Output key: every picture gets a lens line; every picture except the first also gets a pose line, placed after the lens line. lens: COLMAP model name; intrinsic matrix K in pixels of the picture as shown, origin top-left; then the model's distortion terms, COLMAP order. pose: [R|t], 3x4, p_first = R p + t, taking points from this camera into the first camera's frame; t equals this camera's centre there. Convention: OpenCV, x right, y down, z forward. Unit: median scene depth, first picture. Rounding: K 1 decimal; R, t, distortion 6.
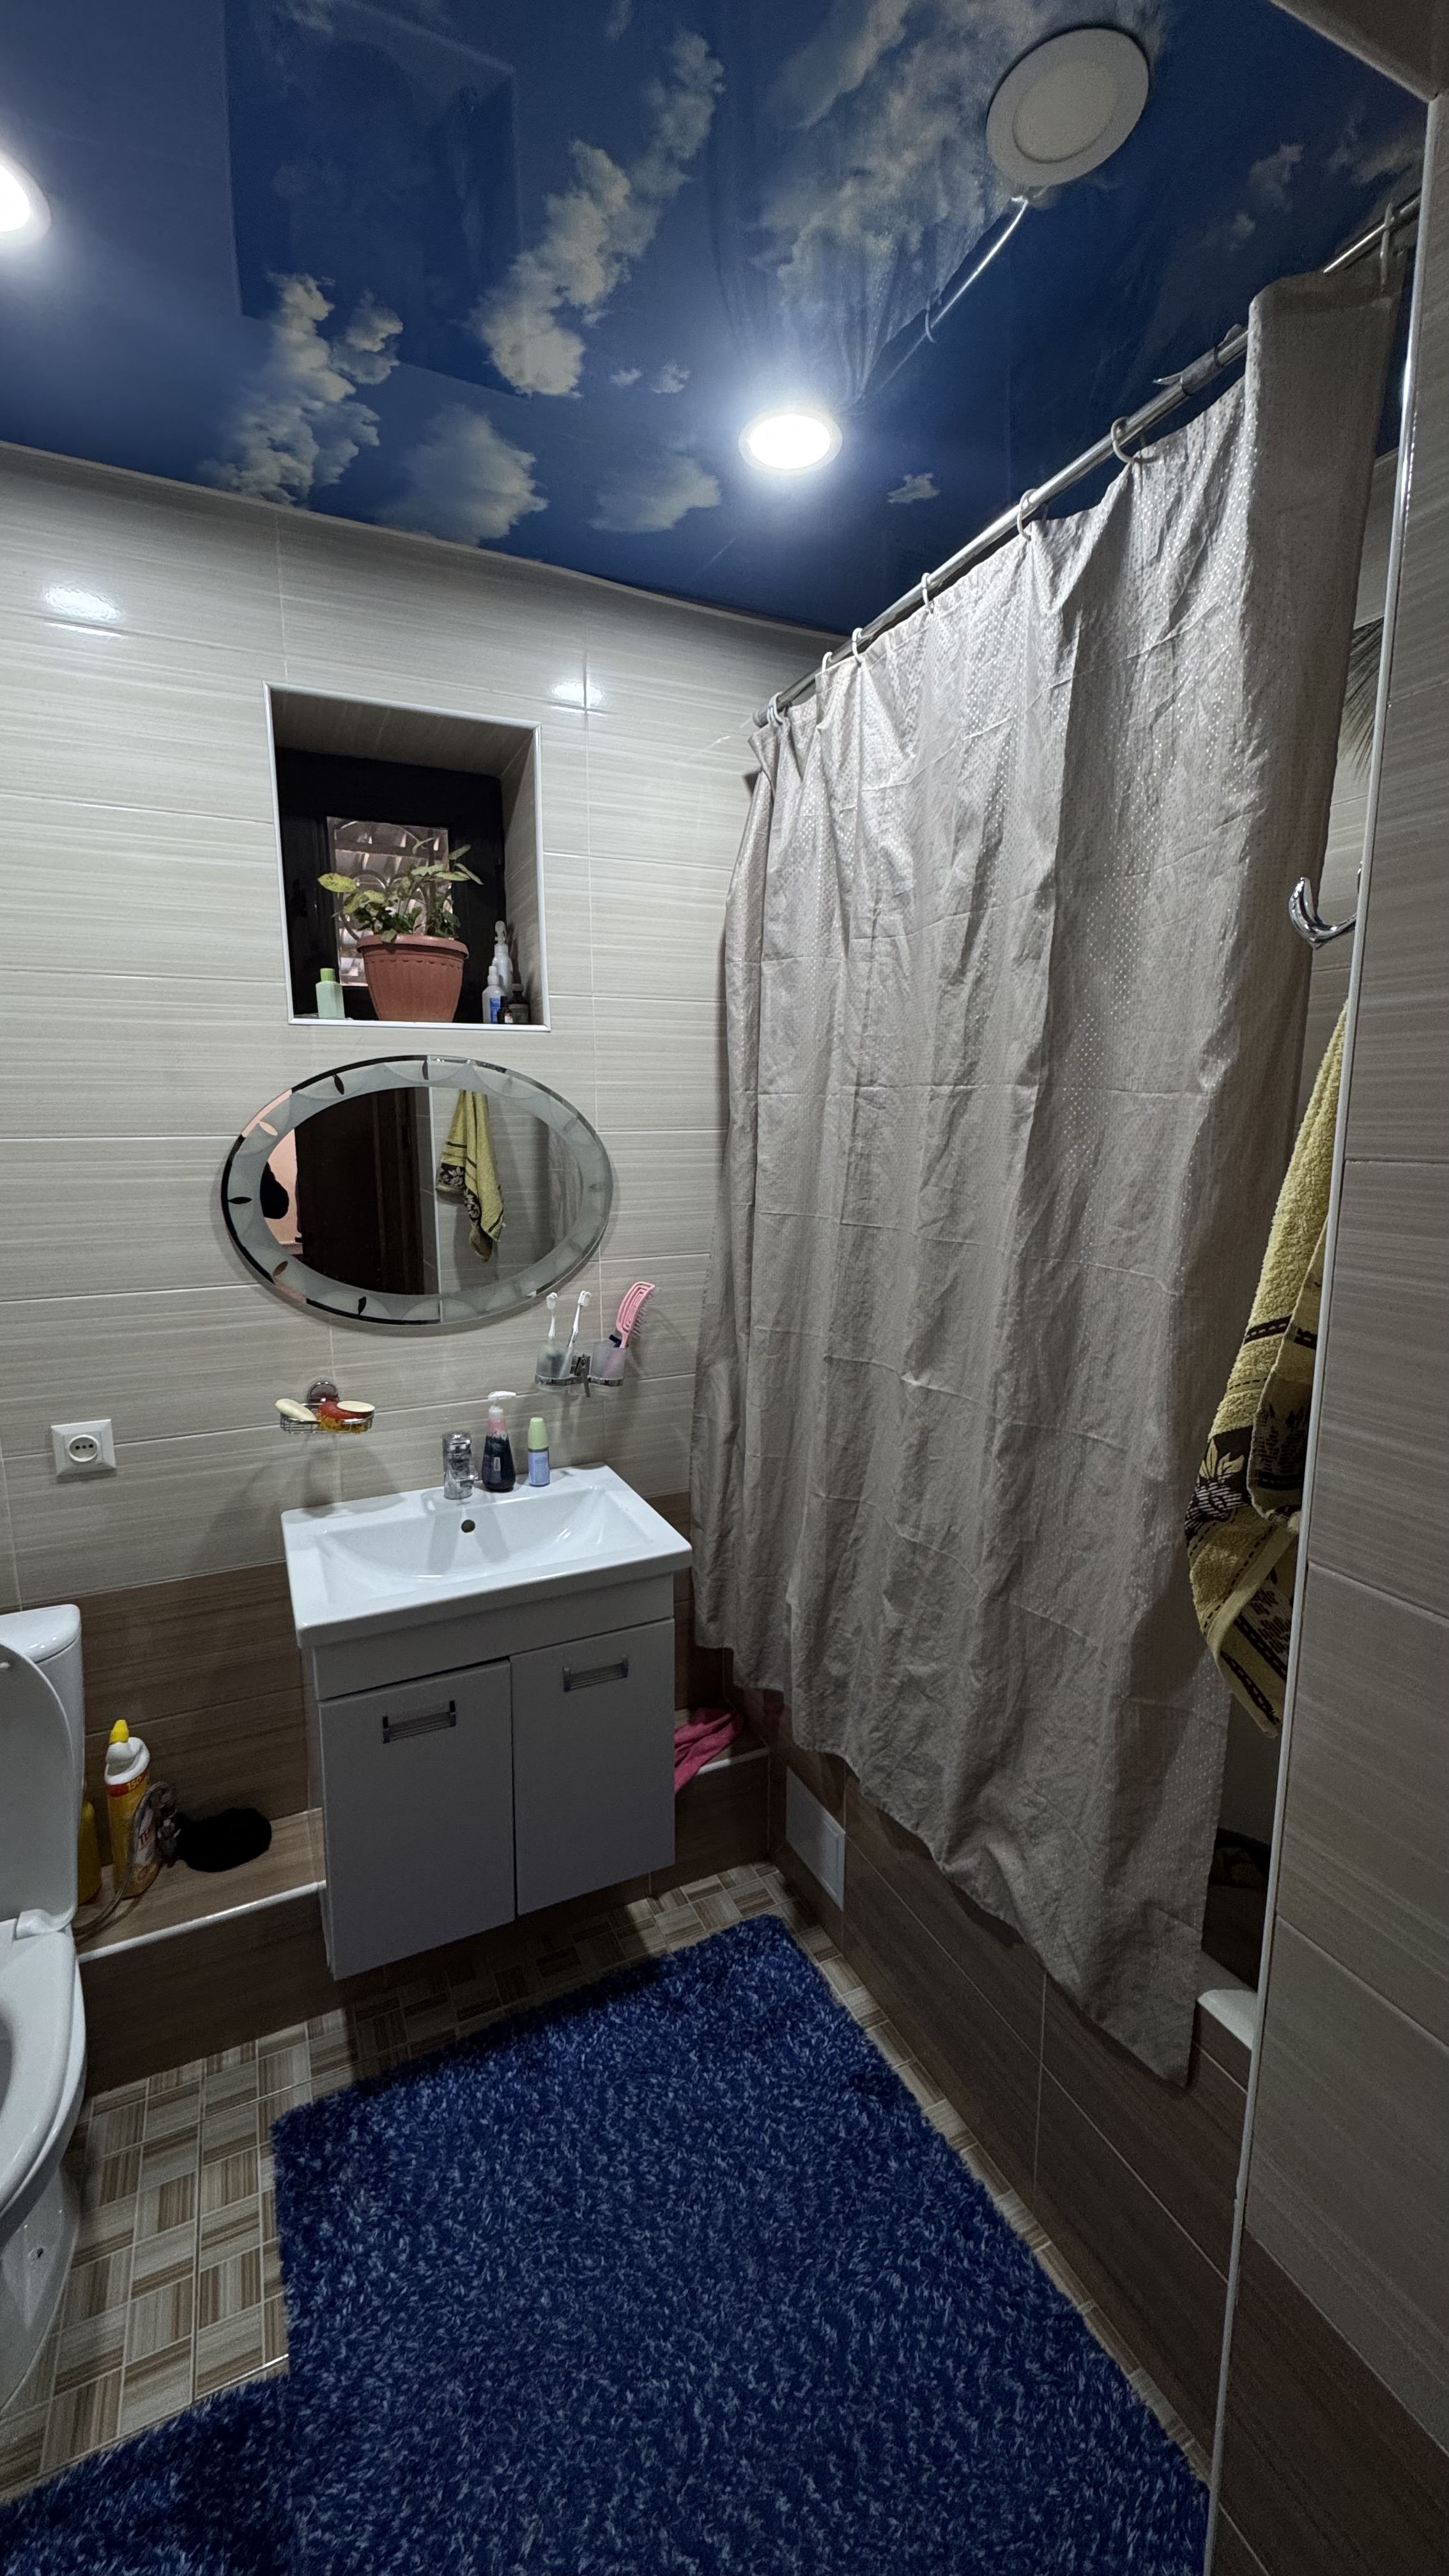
lens RADIAL K [[1021.9, 0, 721.6], [0, 1021.9, 1285.3], [0, 0, 1]] dist [-0.001055, -0.000541]
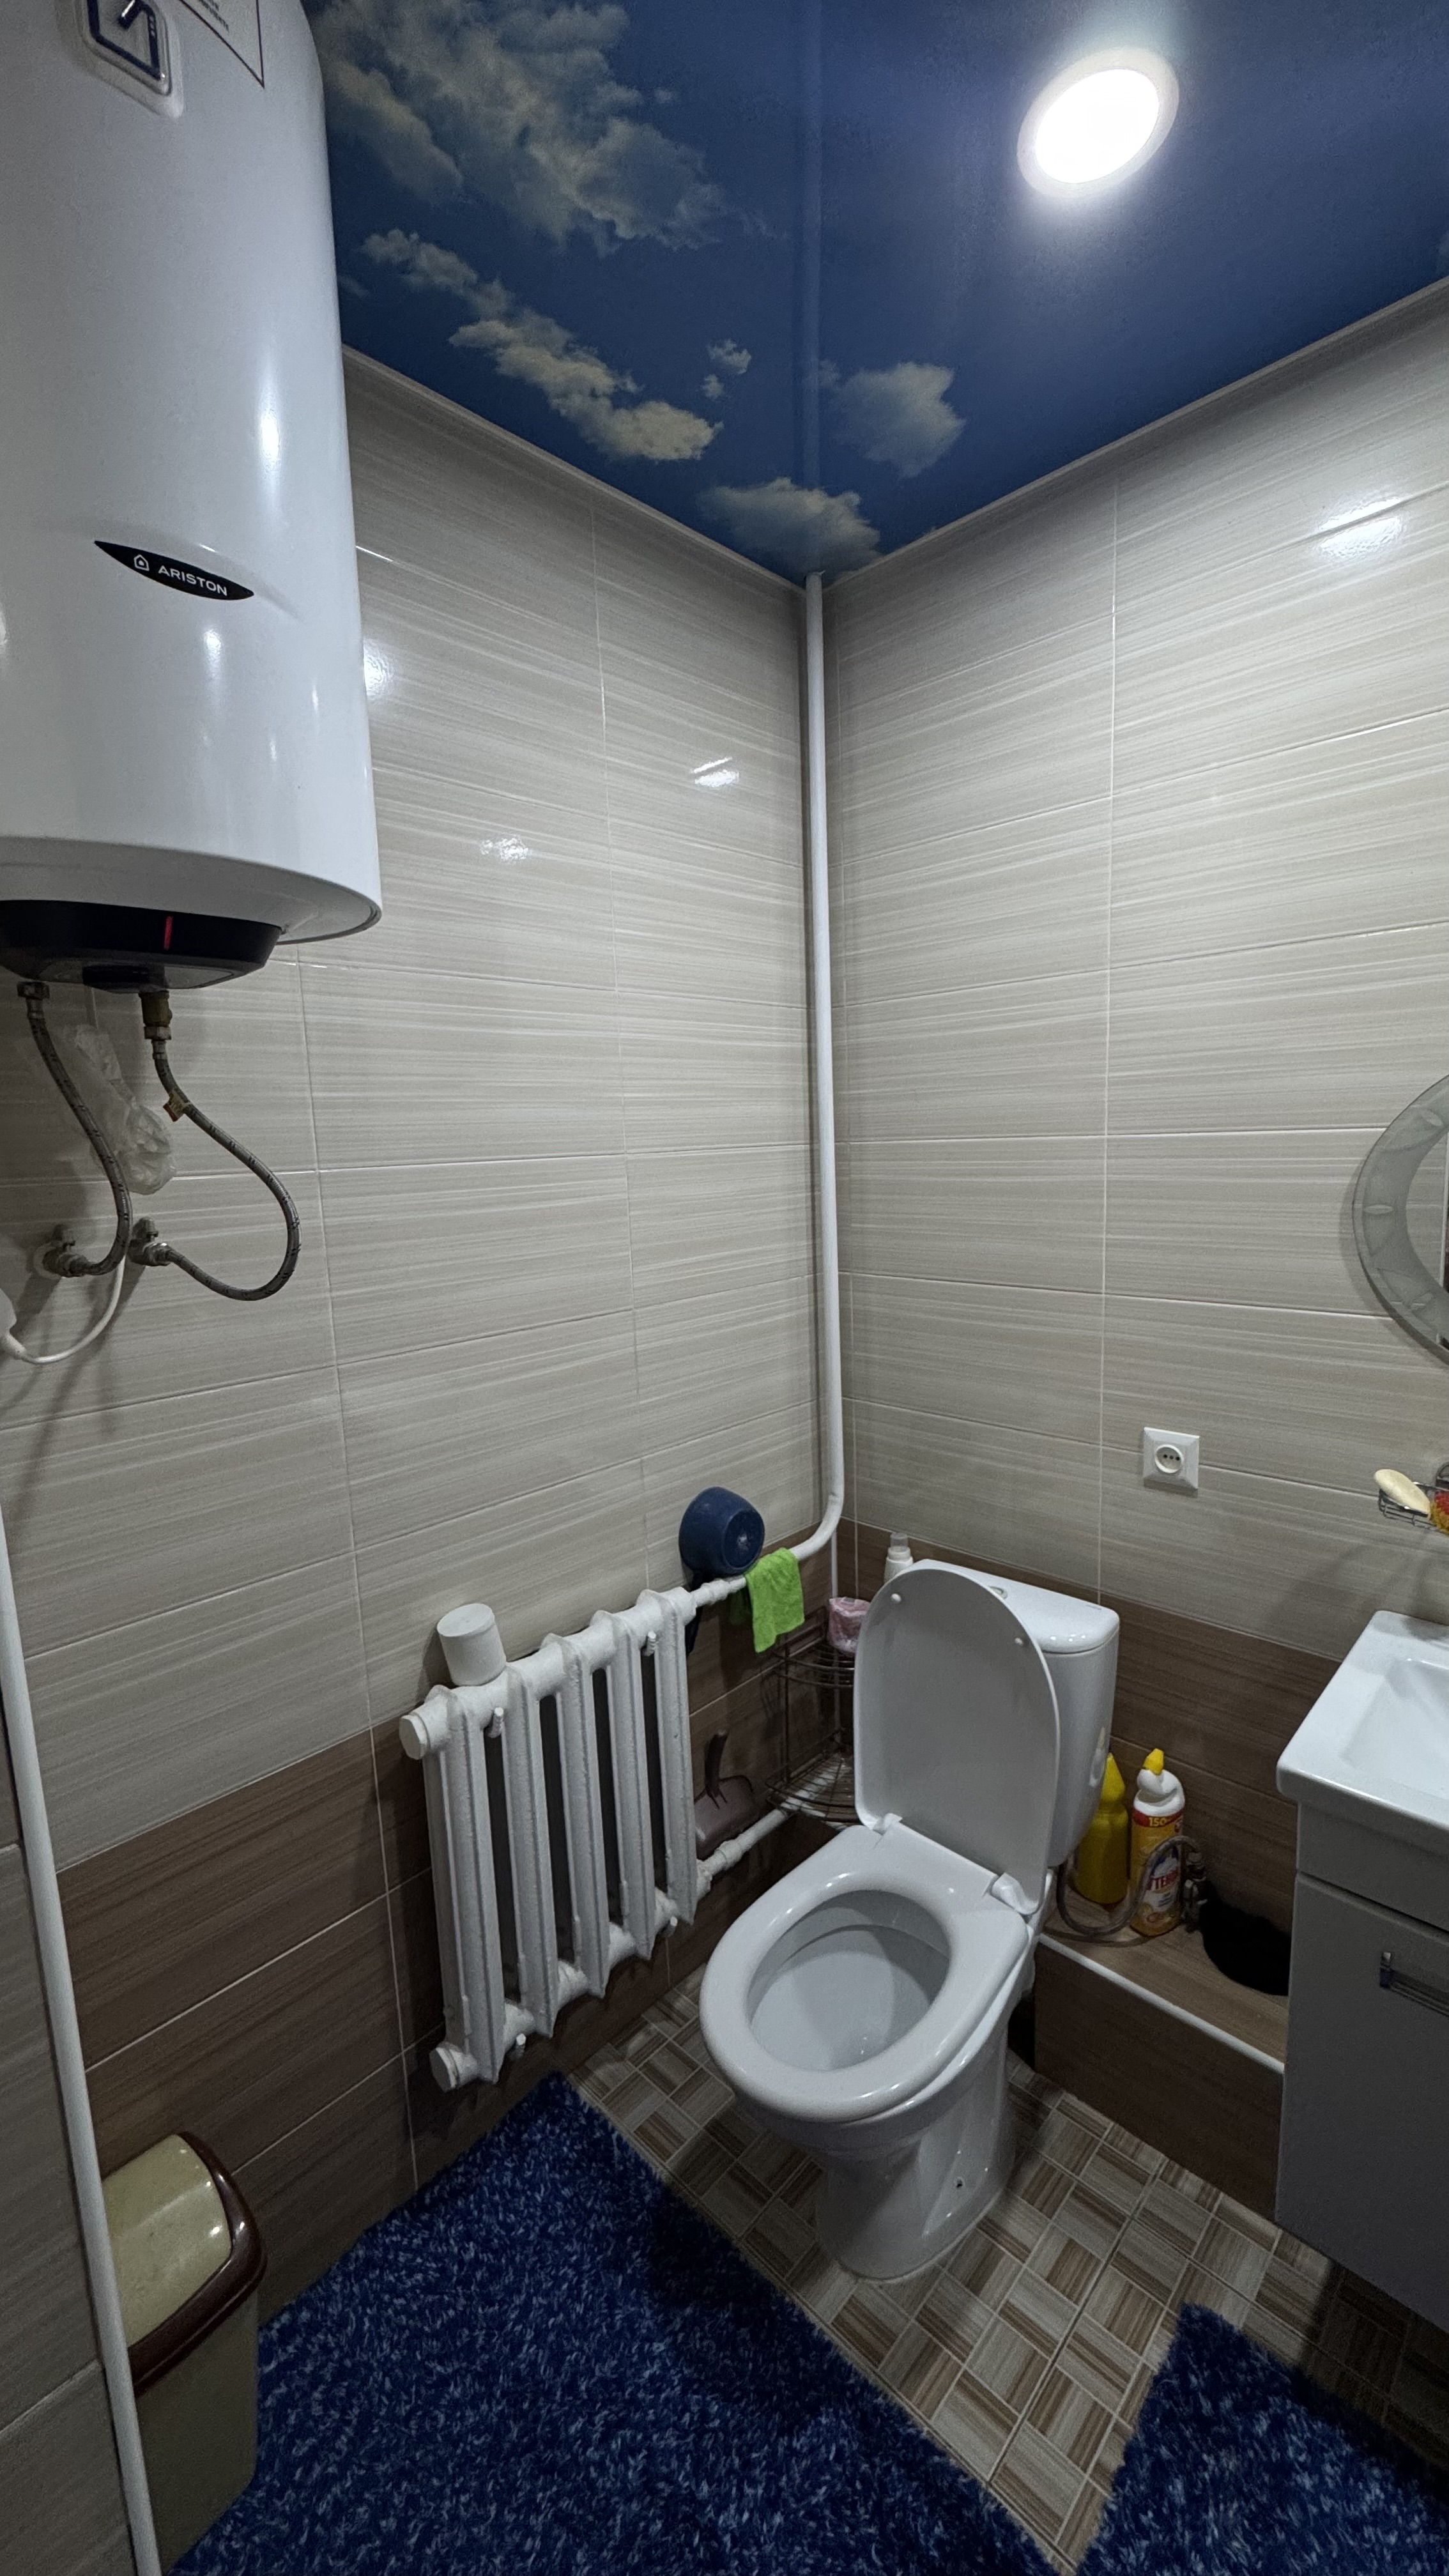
lens RADIAL K [[1021.9, 0, 722.3], [0, 1021.9, 1282.2], [0, 0, 1]] dist [-0.001055, -0.000541]
pose [[0.351279, 0.126384, -0.927701, 0.093072], [-0.115922, 0.989094, 0.090853, -0.041883], [0.929067, 0.075626, 0.362099, 0.254137]]
